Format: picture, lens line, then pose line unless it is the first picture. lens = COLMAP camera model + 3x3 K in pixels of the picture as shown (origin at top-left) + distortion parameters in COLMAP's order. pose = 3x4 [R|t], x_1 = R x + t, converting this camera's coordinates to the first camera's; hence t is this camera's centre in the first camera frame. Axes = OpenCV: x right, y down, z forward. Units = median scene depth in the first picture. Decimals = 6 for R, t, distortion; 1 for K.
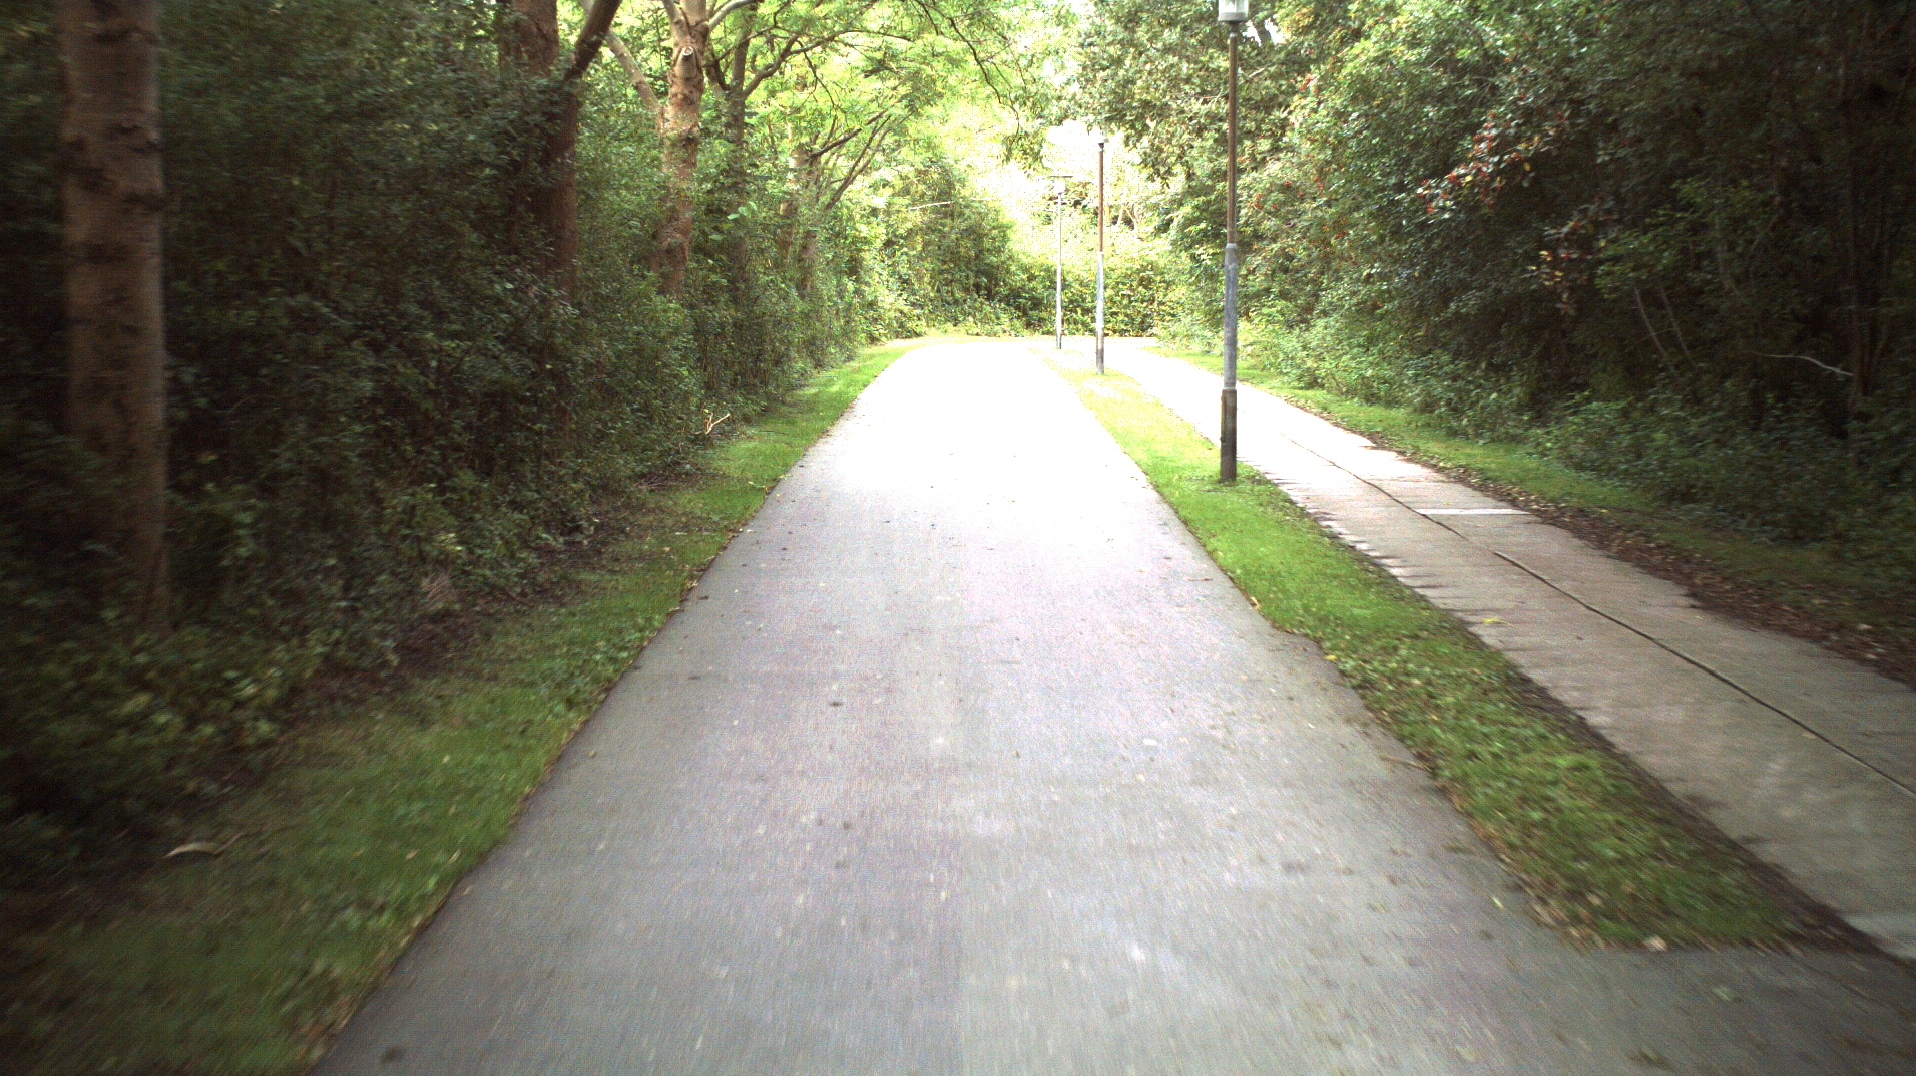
lens RADIAL K [[3417.7, 0, 953.3], [0, 3417.7, 546.2], [0, 0, 1]] dist [-0.257911, 0.000000]
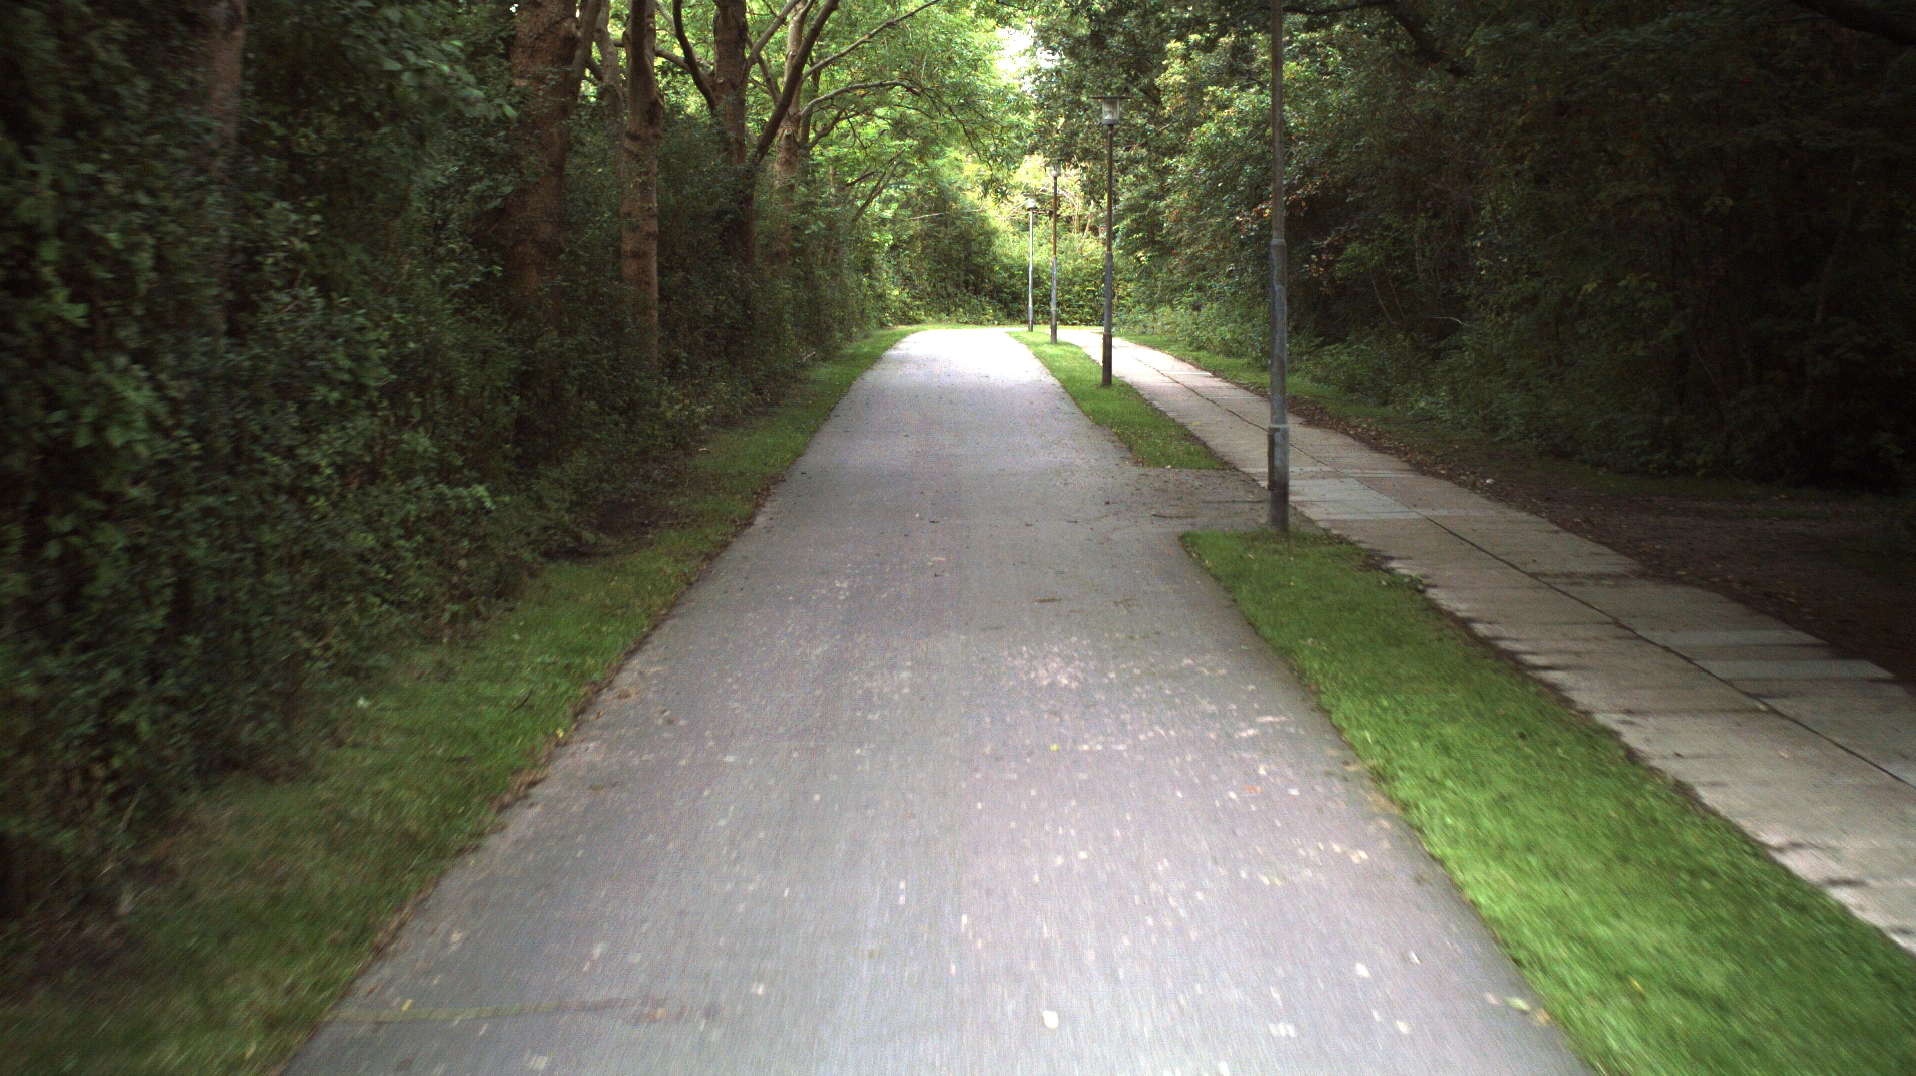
lens RADIAL K [[3423.4, 0, 962.5], [0, 3423.4, 534.4], [0, 0, 1]] dist [-0.246169, 0.000000]
pose [[0.999977, 0.003429, 0.005772, -0.002934], [-0.003406, 0.999986, -0.003983, 0.050674], [-0.005786, 0.003963, 0.999975, -0.597678]]
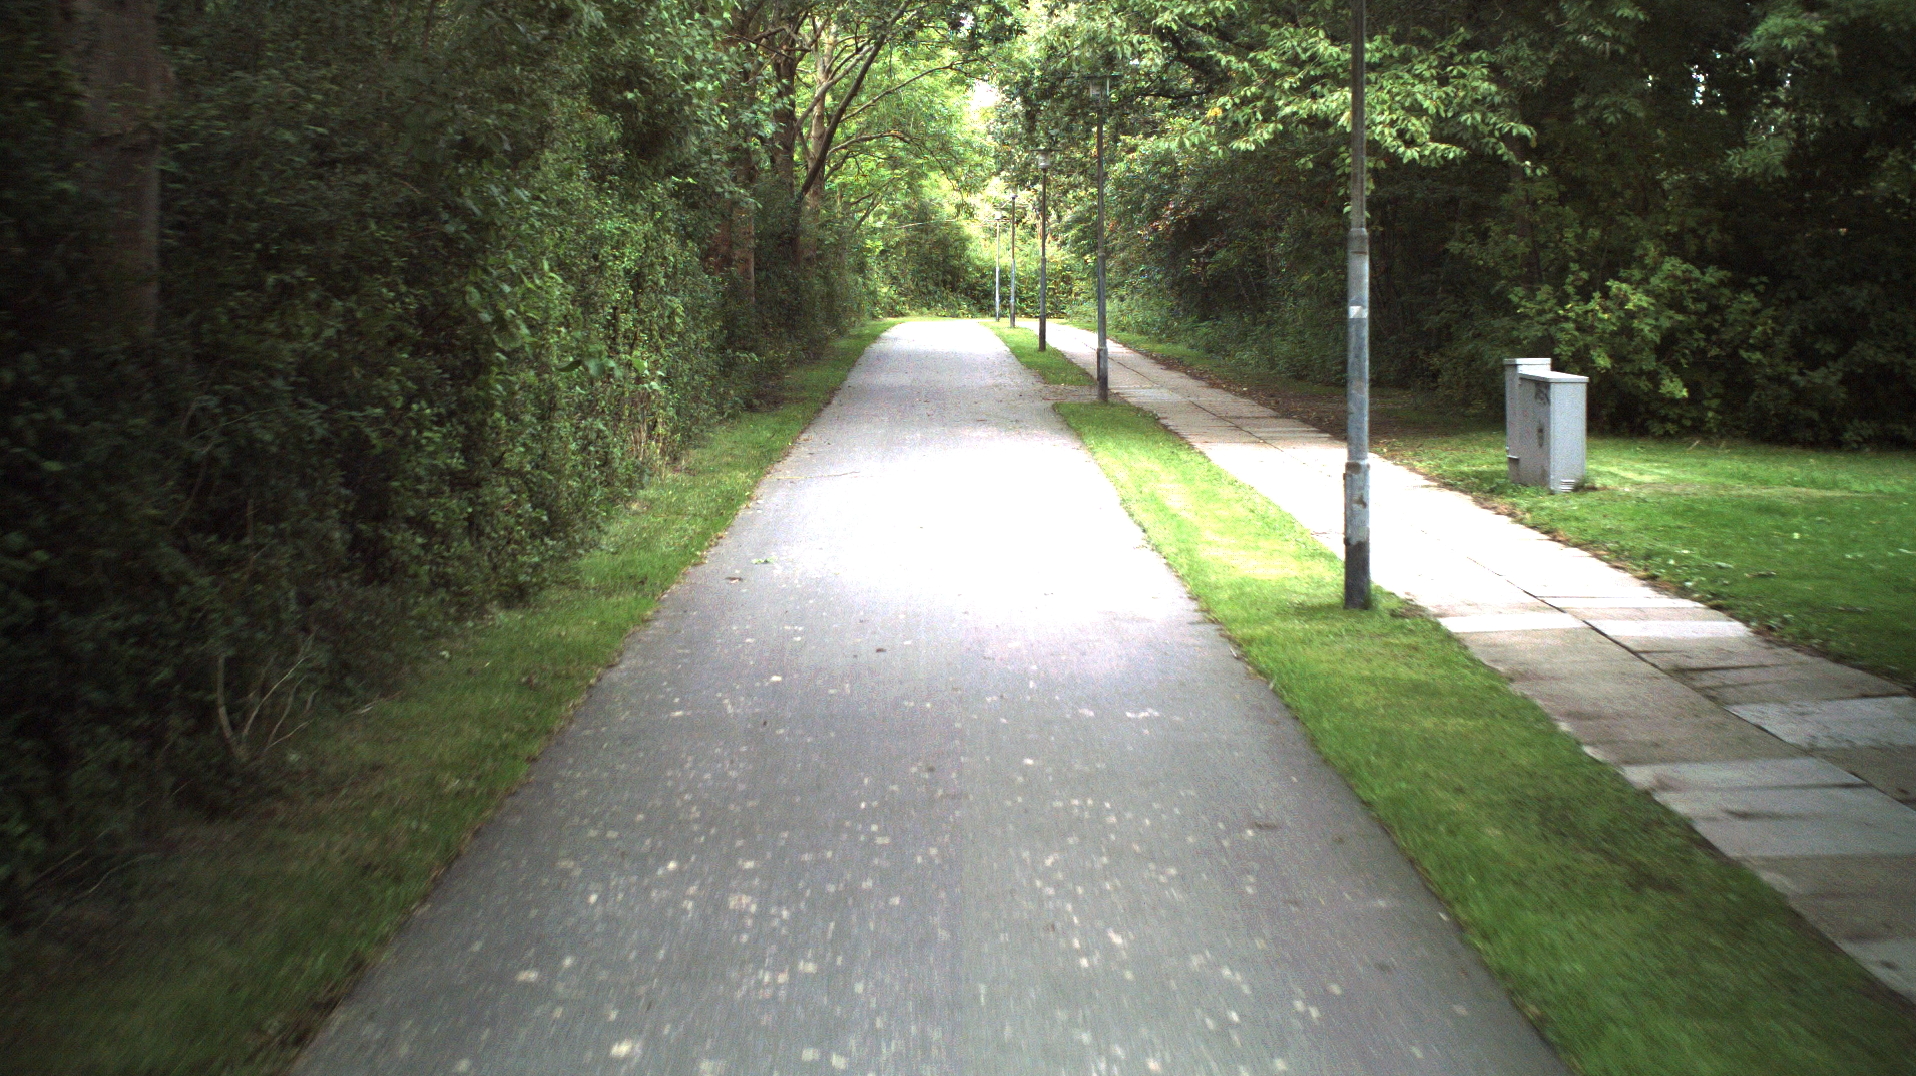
lens RADIAL K [[3423.4, 0, 957.5], [0, 3423.4, 532.0], [0, 0, 1]] dist [-0.246169, 0.000000]
pose [[0.999946, -0.000018, 0.010389, -0.006336], [0.000071, 0.999987, -0.005111, 0.100273], [-0.010389, 0.005111, 0.999933, -1.197776]]
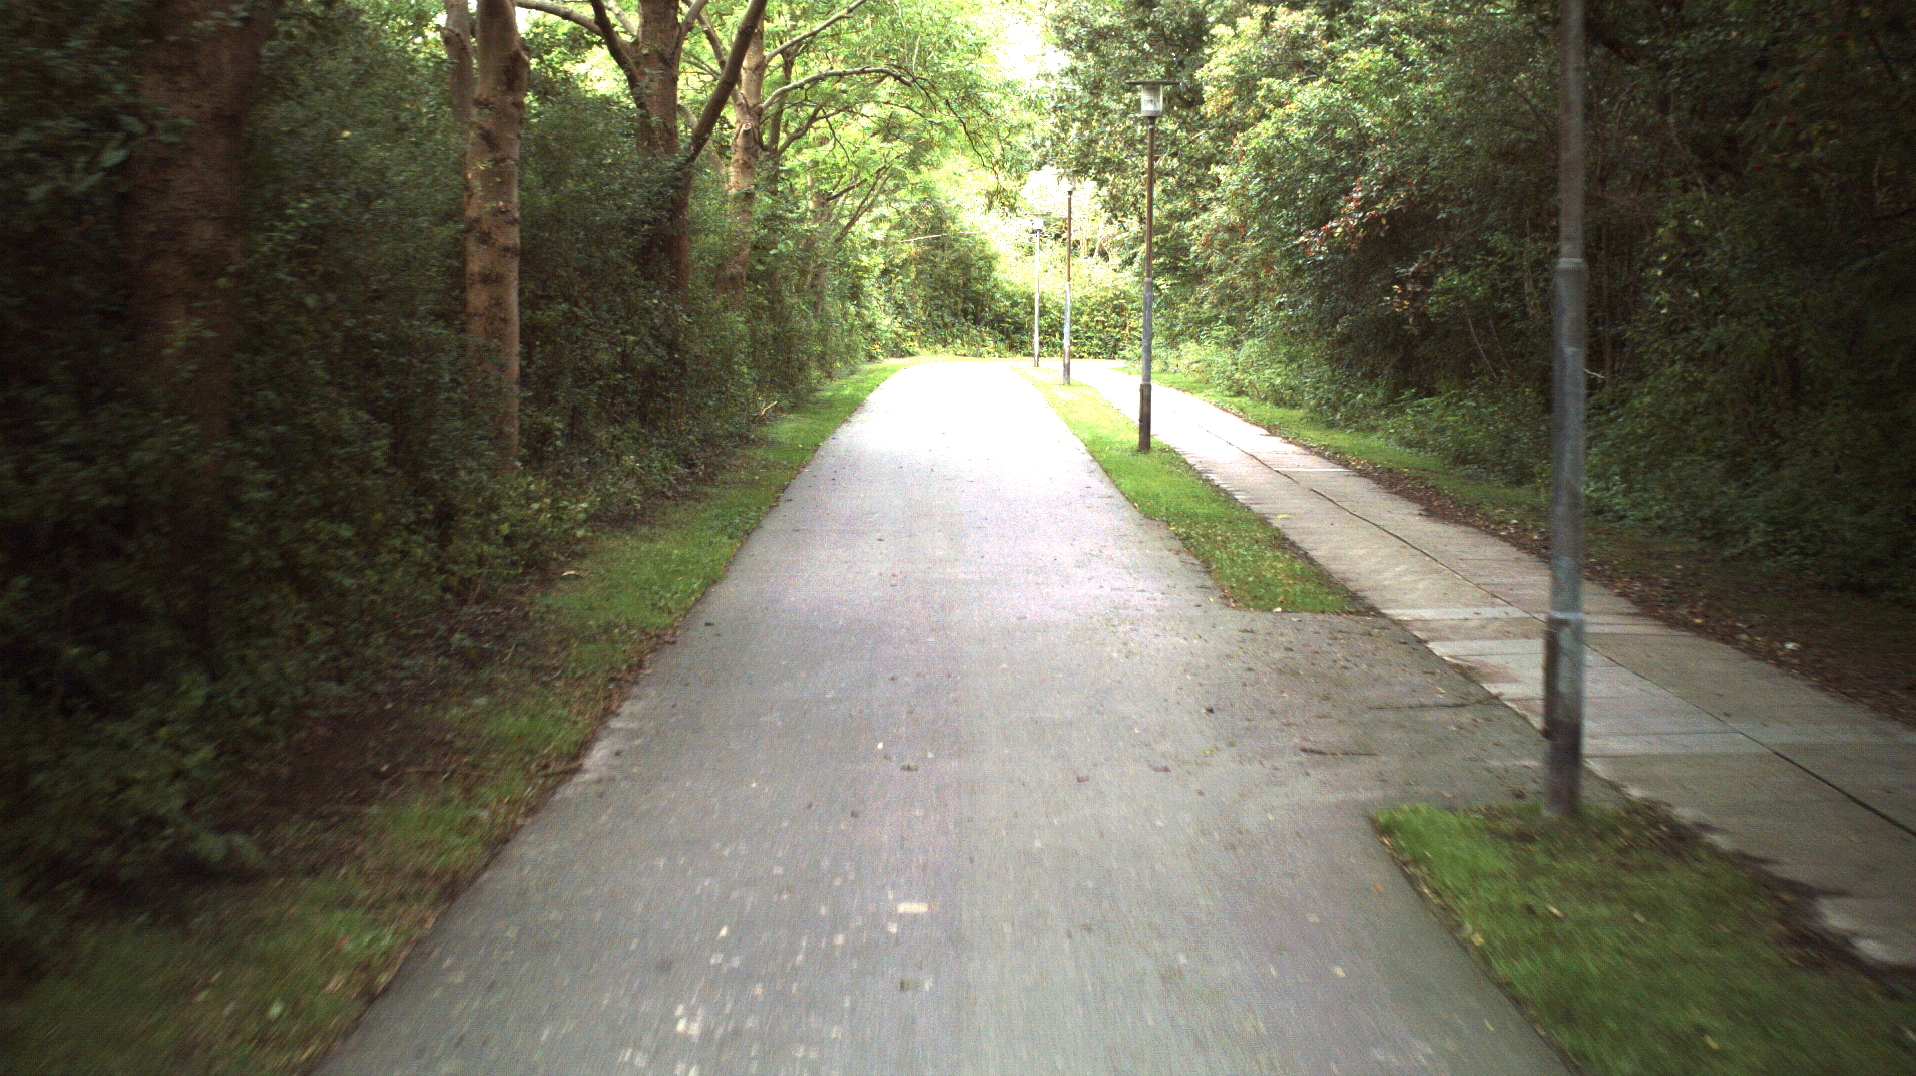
lens RADIAL K [[3422.2, 0, 954.2], [0, 3422.2, 532.1], [0, 0, 1]] dist [-0.284578, 0.000000]
pose [[0.999930, 0.010935, 0.004489, -0.001728], [-0.010879, 0.999866, -0.012195, 0.024850], [-0.004621, 0.012145, 0.999916, -0.298735]]
